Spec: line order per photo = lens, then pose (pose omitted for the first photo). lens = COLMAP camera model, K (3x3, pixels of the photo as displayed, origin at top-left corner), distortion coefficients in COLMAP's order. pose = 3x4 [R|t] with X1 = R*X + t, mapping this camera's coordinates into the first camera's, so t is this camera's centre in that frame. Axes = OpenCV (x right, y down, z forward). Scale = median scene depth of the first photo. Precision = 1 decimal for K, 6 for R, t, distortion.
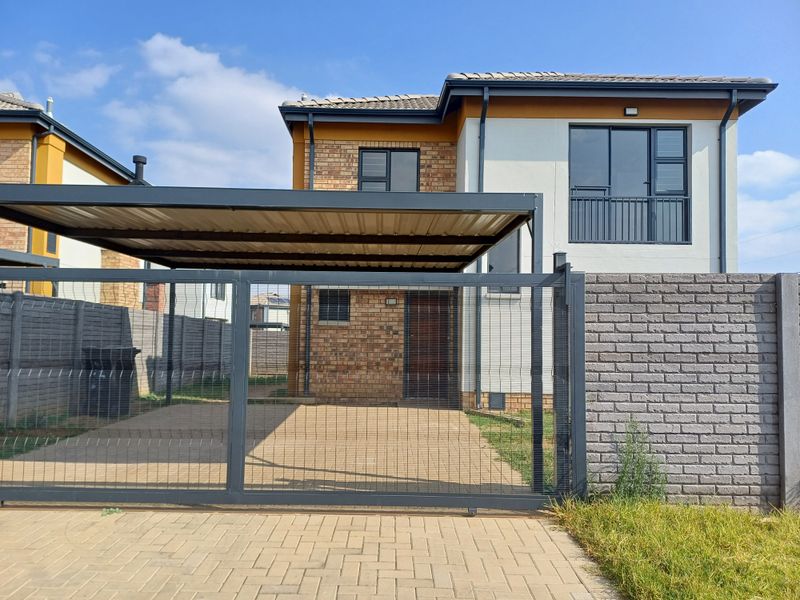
lens RADIAL K [[589.4, 0, 399.2], [0, 589.4, 300.3], [0, 0, 1]] dist [0.010568, 0.001172]
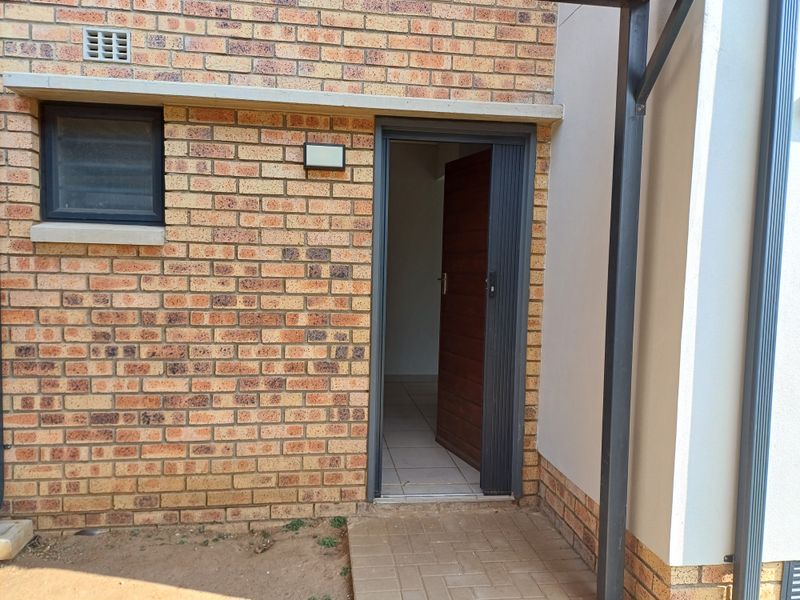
lens RADIAL K [[589.4, 0, 399.9], [0, 589.4, 299.7], [0, 0, 1]] dist [0.010568, 0.001172]
pose [[0.991831, 0.001692, 0.127548, -0.014184], [-0.017614, 0.992150, 0.123807, 0.033510], [-0.126338, -0.125043, 0.984075, 0.727317]]
